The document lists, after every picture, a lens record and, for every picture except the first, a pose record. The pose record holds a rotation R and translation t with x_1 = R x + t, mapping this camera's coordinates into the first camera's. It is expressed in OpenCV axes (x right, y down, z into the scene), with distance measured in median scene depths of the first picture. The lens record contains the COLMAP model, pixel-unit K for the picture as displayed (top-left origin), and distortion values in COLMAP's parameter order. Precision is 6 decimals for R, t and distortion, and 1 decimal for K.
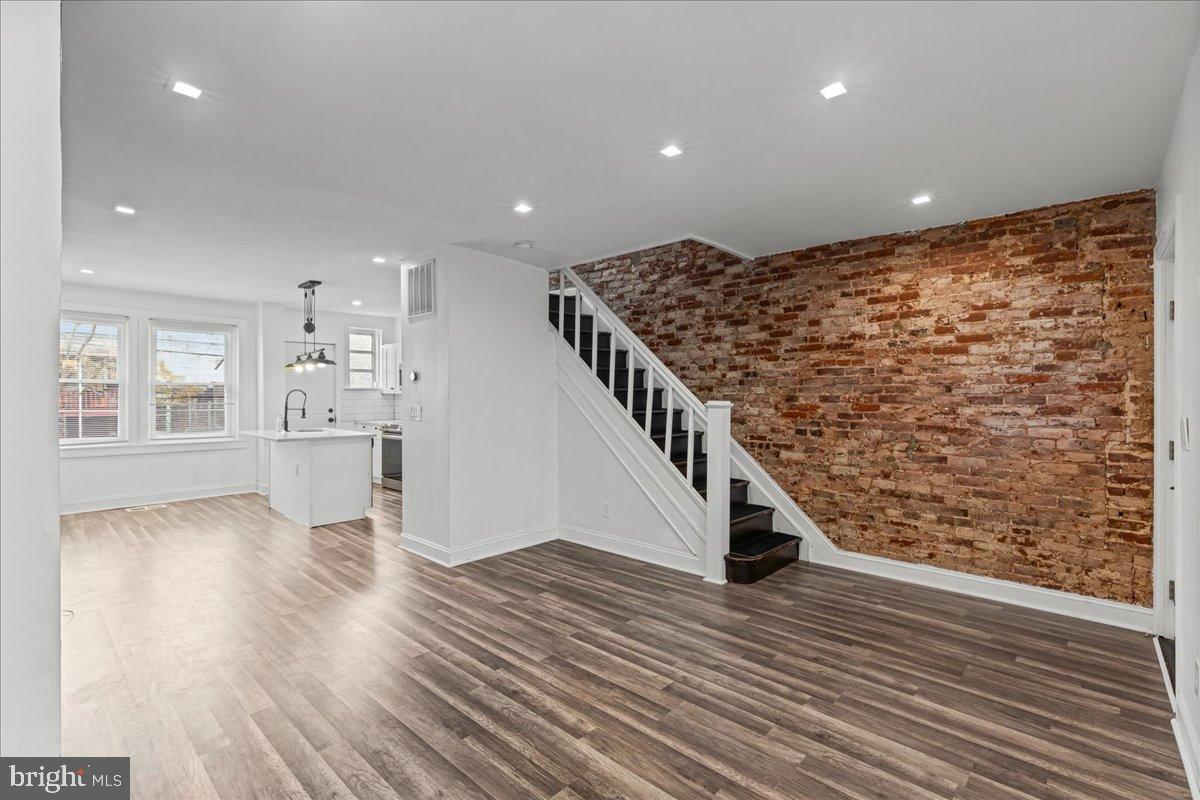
lens RADIAL K [[535.0, 0, 603.5], [0, 535.0, 394.0], [0, 0, 1]] dist [0.002397, 0.000045]
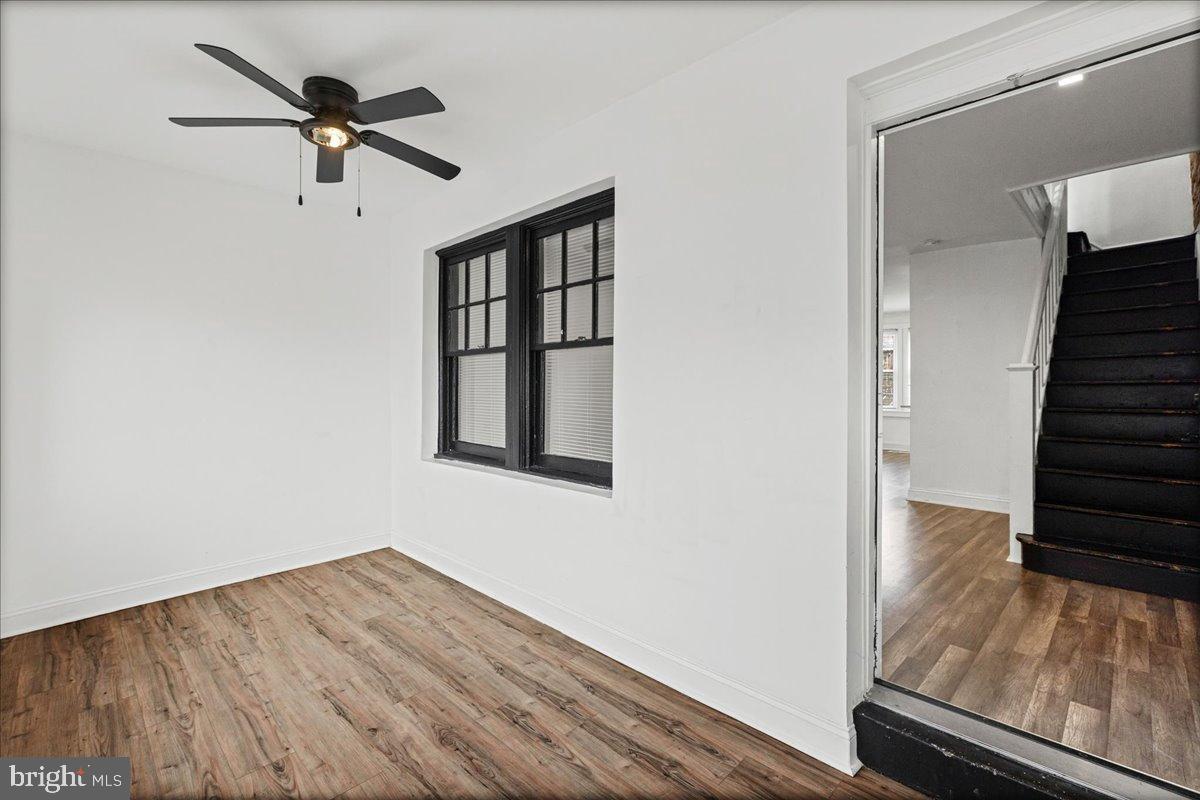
lens RADIAL K [[535.0, 0, 603.5], [0, 535.0, 394.0], [0, 0, 1]] dist [0.002397, 0.000045]
pose [[-0.048178, 0.005191, -0.998825, 1.694730], [0.000352, 0.999987, 0.005181, 0.085390], [0.998839, -0.000102, -0.048179, 0.483685]]
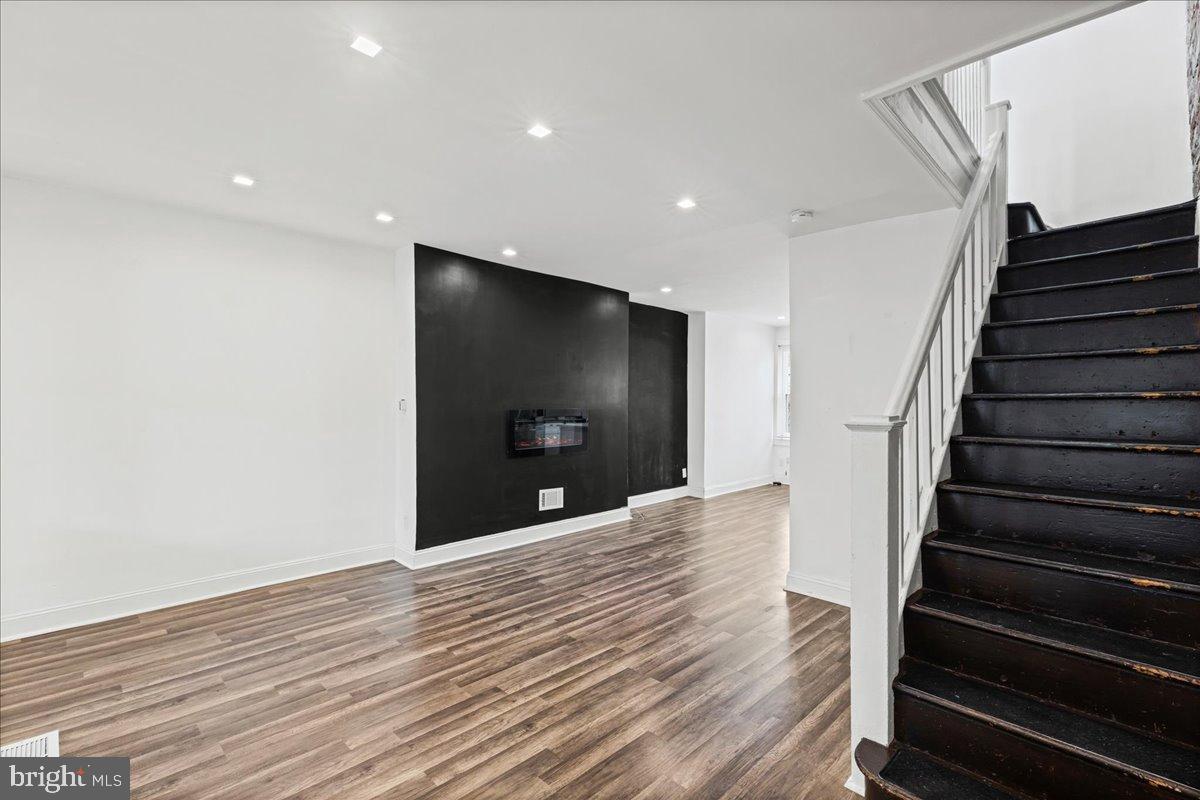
lens RADIAL K [[546.7, 0, 610.7], [0, 546.7, 398.9], [0, 0, 1]] dist [0.001802, 0.000492]
pose [[-0.034474, -0.007784, -0.999375, 1.049001], [-0.007887, 0.999941, -0.007516, 0.003882], [0.999374, 0.007623, -0.034534, 1.133452]]
